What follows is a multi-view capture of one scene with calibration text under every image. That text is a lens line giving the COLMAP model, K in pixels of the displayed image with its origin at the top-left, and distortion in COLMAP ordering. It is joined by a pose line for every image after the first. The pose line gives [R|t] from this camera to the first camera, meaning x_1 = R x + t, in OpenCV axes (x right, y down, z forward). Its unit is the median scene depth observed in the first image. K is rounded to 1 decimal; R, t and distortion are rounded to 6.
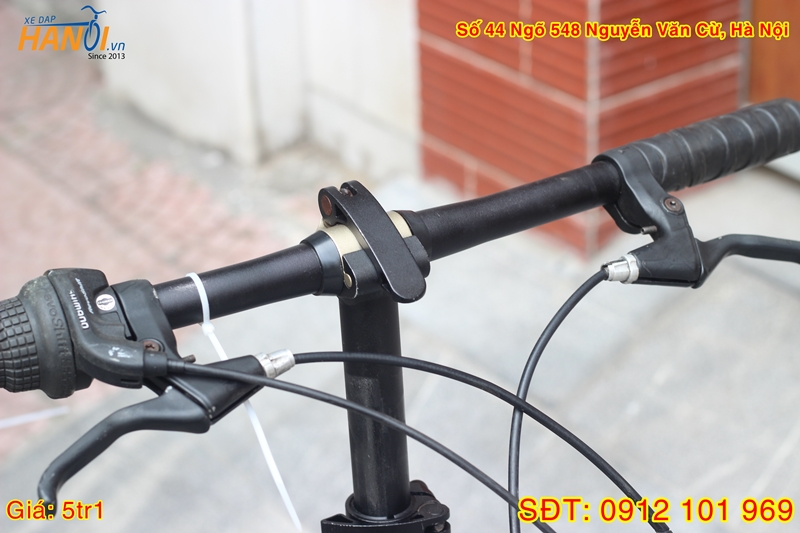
lens RADIAL K [[1932.1, 0, 400.0], [0, 1932.1, 266.5], [0, 0, 1]] dist [-0.087767, -0.452818]
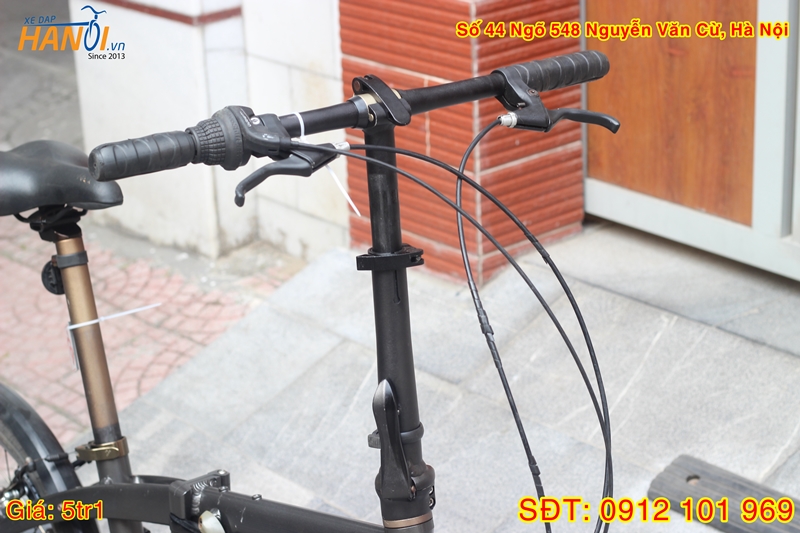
lens RADIAL K [[1891.3, 0, 400.0], [0, 1891.3, 266.5], [0, 0, 1]] dist [-0.101923, -0.191965]
pose [[0.997377, -0.024578, 0.068082, -0.136953], [0.033081, 0.991386, -0.126726, 0.415754], [-0.064381, 0.128646, 0.989599, -0.925074]]
